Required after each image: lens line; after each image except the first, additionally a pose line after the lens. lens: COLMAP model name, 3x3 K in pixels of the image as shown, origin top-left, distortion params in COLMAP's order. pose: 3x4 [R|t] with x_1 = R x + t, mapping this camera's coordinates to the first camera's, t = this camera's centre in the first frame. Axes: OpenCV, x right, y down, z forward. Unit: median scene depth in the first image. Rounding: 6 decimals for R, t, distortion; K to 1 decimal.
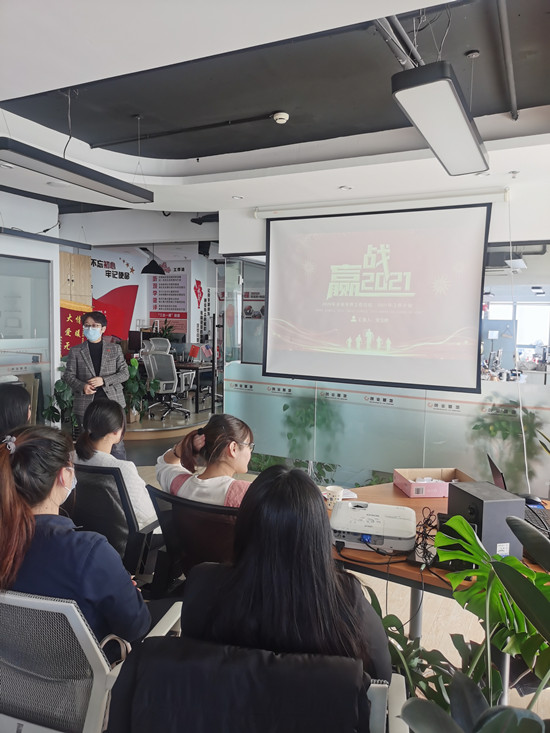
lens RADIAL K [[565.7, 0, 275.0], [0, 565.7, 366.5], [0, 0, 1]] dist [0.052126, -0.005350]
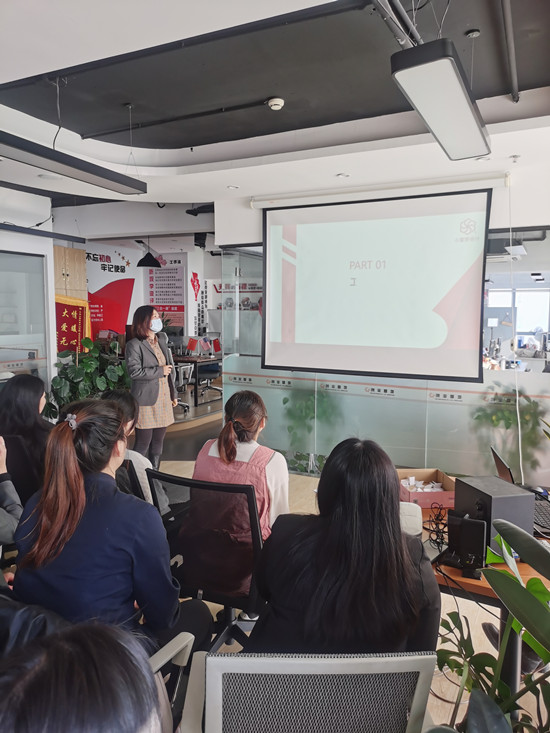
lens RADIAL K [[565.7, 0, 275.0], [0, 565.7, 366.5], [0, 0, 1]] dist [0.052126, -0.005350]
pose [[0.999851, -0.017154, 0.002022, -0.000442], [0.017121, 0.999731, 0.015657, -0.002150], [-0.002290, -0.015620, 0.999875, 0.012420]]
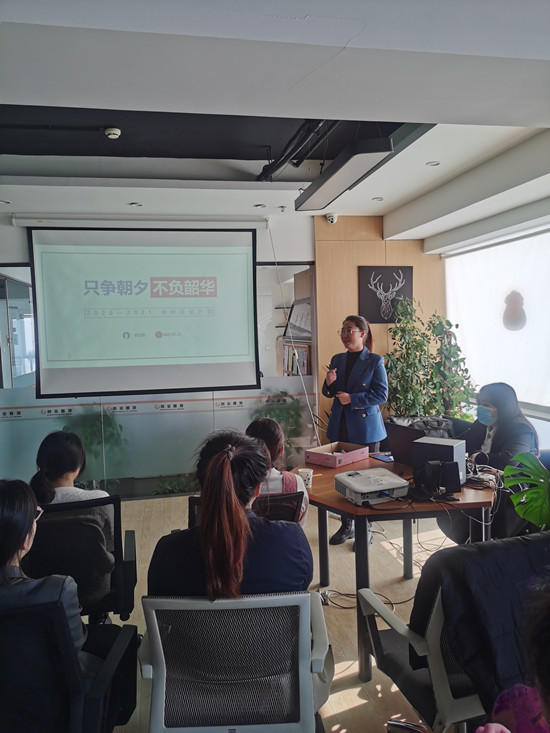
lens RADIAL K [[565.7, 0, 275.0], [0, 565.7, 366.5], [0, 0, 1]] dist [0.052126, -0.005350]
pose [[0.791269, -0.088141, 0.605082, -0.271621], [0.099774, 0.994905, 0.014451, -0.010214], [-0.603273, 0.048937, 0.796032, 0.034569]]
